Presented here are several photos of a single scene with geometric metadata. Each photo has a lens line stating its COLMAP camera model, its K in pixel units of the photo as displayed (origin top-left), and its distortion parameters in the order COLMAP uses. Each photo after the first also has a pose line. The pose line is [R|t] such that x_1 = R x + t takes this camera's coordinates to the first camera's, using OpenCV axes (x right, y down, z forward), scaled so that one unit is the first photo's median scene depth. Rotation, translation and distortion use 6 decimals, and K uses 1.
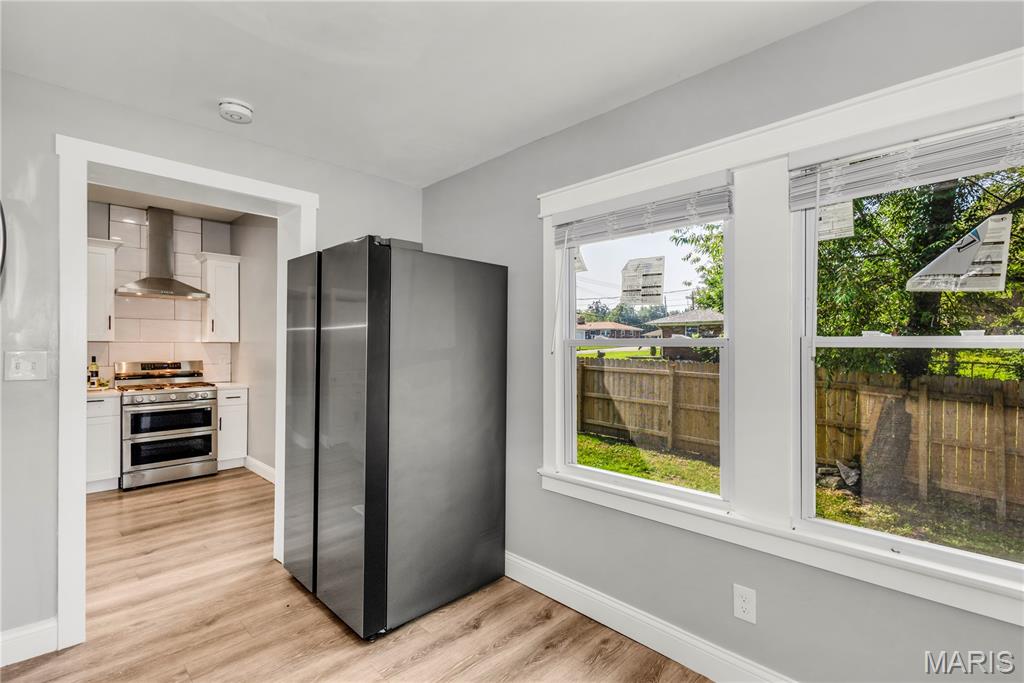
lens RADIAL K [[468.7, 0, 511.8], [0, 468.7, 338.5], [0, 0, 1]] dist [-0.000228, -0.000878]
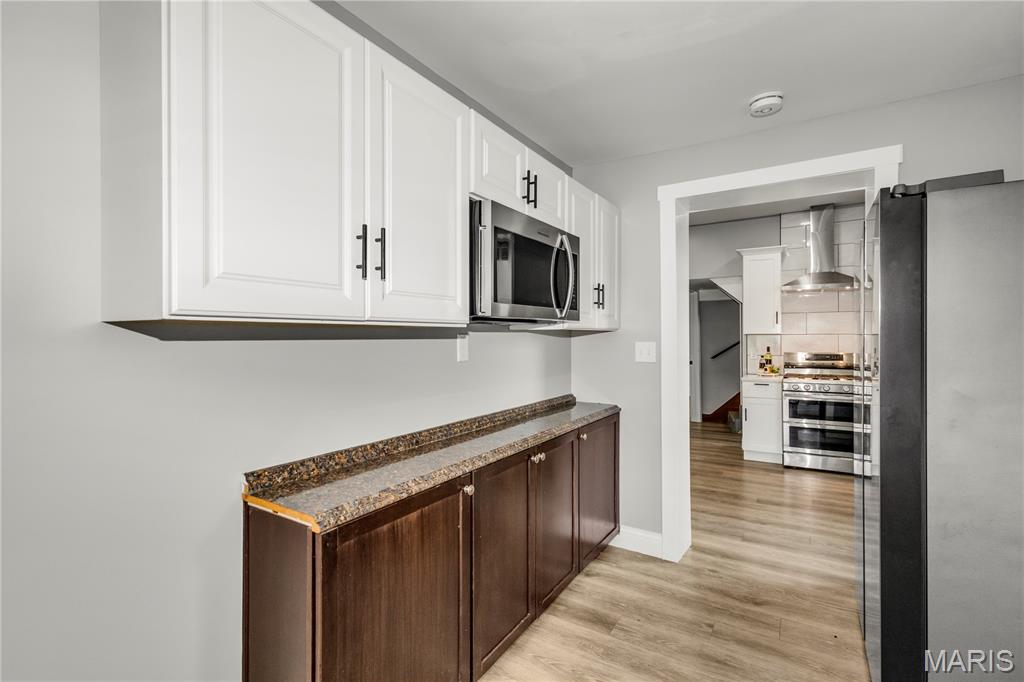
lens RADIAL K [[468.7, 0, 511.8], [0, 468.7, 338.0], [0, 0, 1]] dist [-0.000228, -0.000878]
pose [[0.222610, 0.000884, -0.974907, 0.155455], [0.017944, 0.999826, 0.005003, -0.002459], [0.974742, -0.018607, 0.222556, 0.144268]]
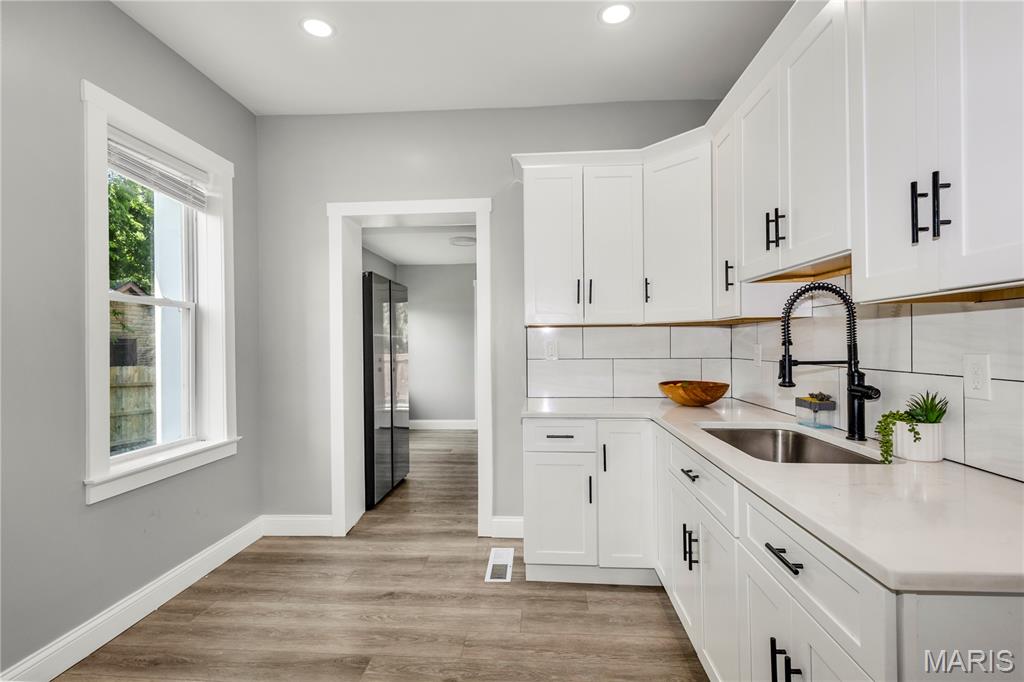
lens RADIAL K [[468.7, 0, 511.8], [0, 468.7, 338.0], [0, 0, 1]] dist [-0.000228, -0.000878]
pose [[-0.653455, 0.008945, 0.756913, -1.306908], [-0.002634, 0.999897, -0.014091, 0.018492], [-0.756961, -0.011201, -0.653364, 1.170515]]
